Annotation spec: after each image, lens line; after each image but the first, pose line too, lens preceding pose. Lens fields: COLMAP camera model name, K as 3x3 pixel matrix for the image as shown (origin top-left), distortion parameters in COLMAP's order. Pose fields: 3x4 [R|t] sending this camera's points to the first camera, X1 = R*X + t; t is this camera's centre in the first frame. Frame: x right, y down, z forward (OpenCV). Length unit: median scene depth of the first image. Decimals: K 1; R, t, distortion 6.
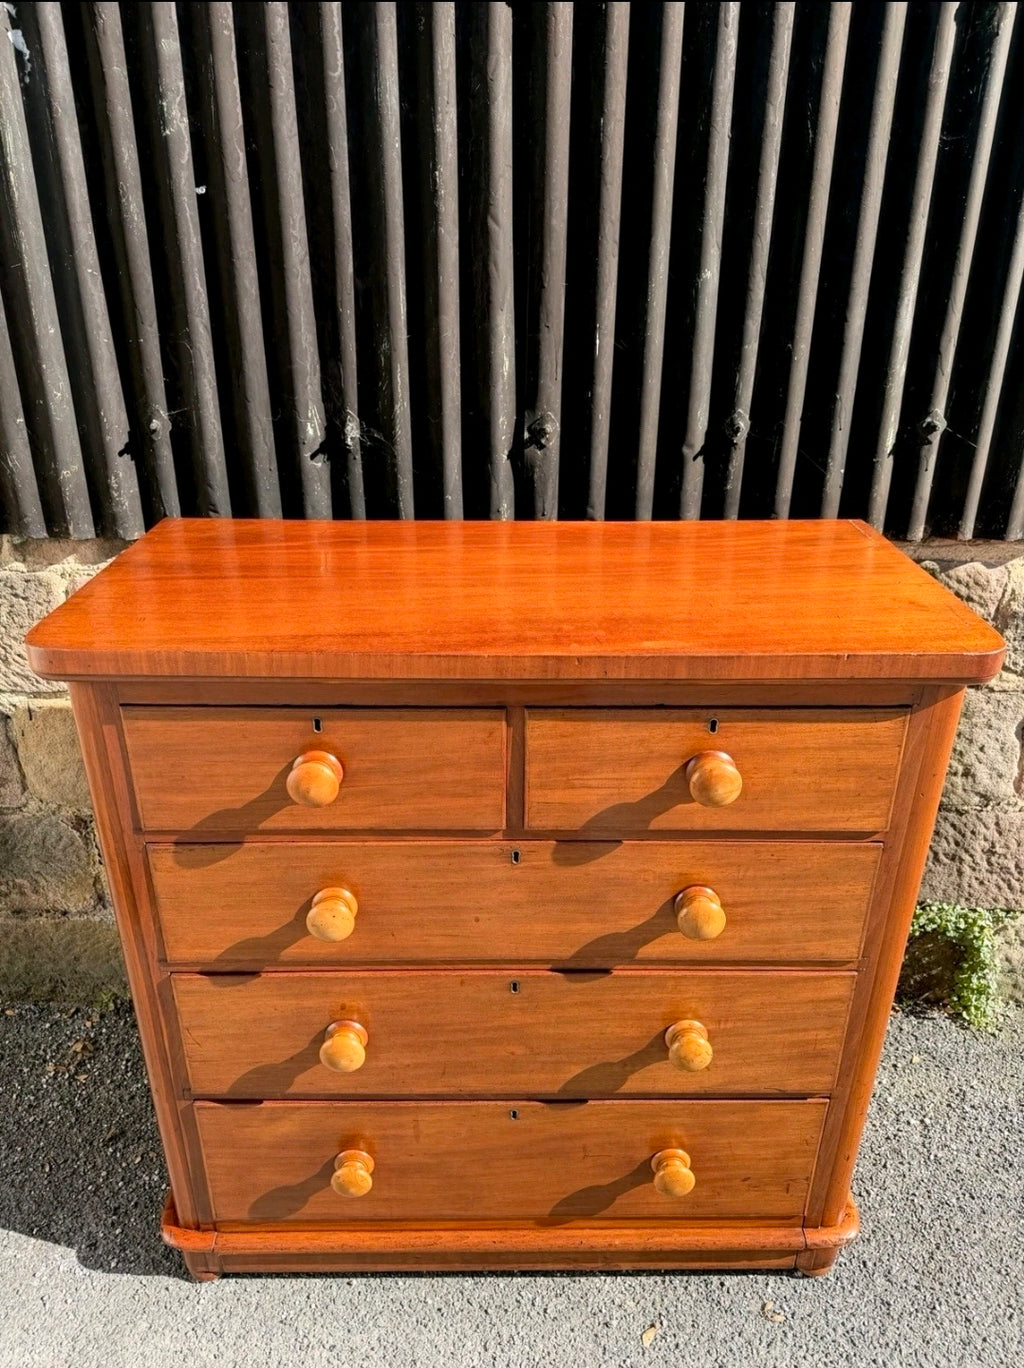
lens RADIAL K [[973.9, 0, 513.1], [0, 973.9, 687.7], [0, 0, 1]] dist [0.003638, -0.021423]
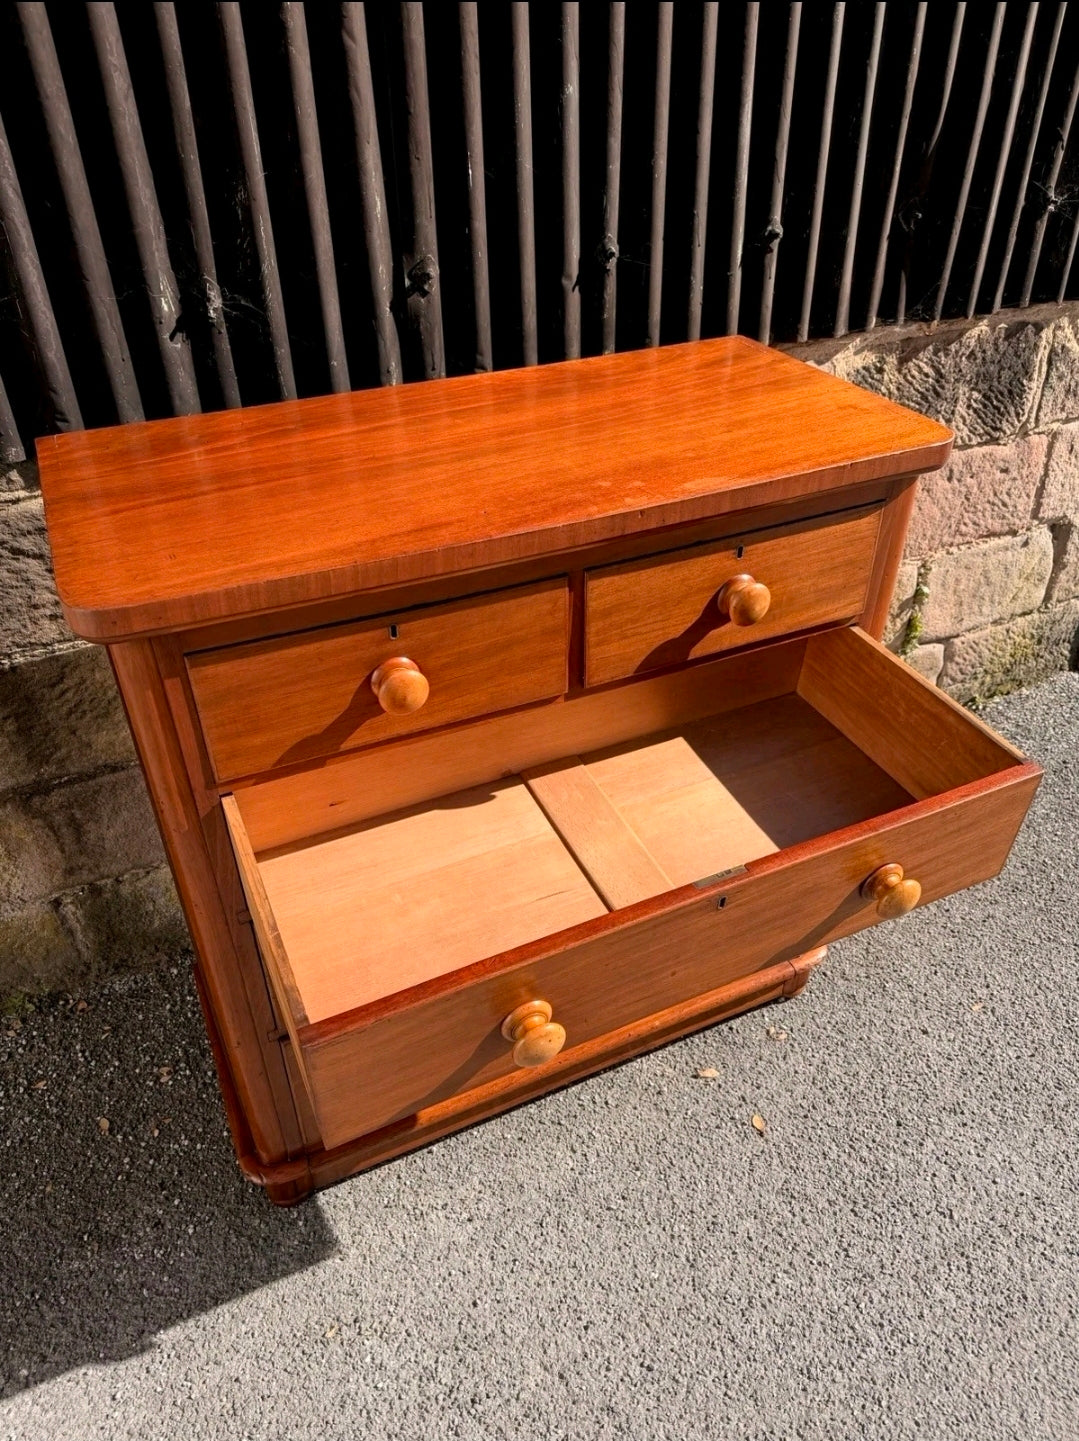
lens RADIAL K [[1025.8, 0, 546.9], [0, 1025.8, 730.0], [0, 0, 1]] dist [0.003638, -0.021423]
pose [[0.909649, -0.252116, 0.330117, -0.291084], [0.186503, 0.958021, 0.217742, -0.040547], [-0.371155, -0.136501, 0.918483, -0.004299]]
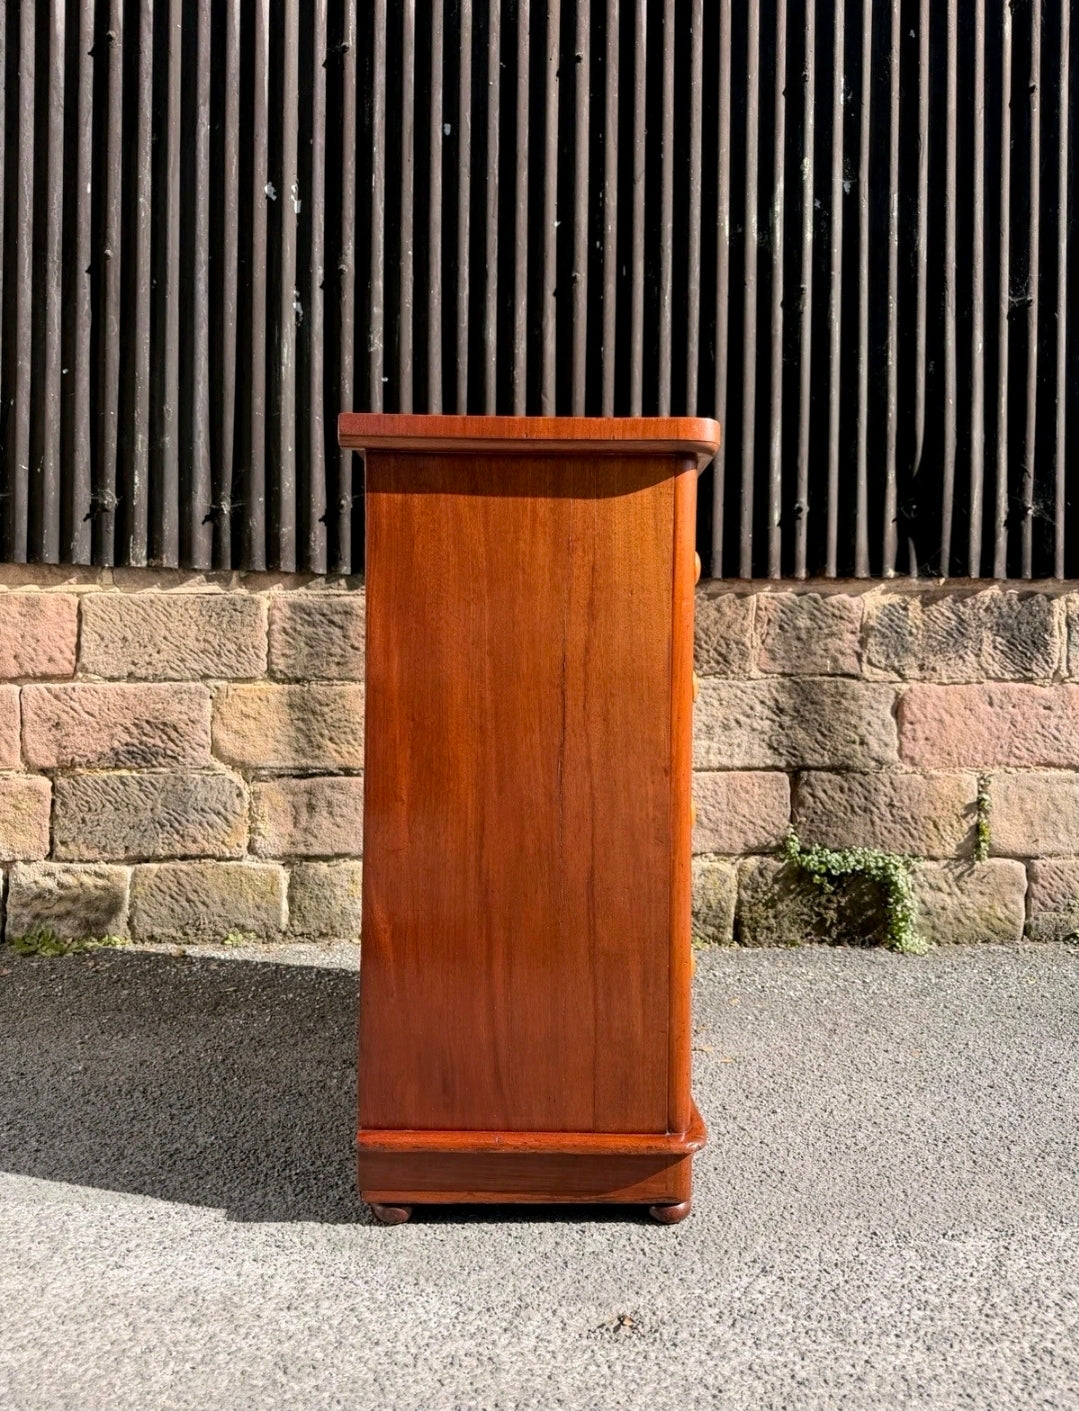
lens RADIAL K [[1021.6, 0, 540.1], [0, 1021.6, 689.1], [0, 0, 1]] dist [0.053573, -0.105520]
pose [[0.999541, 0.005911, 0.029699, -0.075560], [0.006521, 0.915723, -0.401757, 0.729007], [-0.029571, 0.401766, 0.915265, -0.497707]]
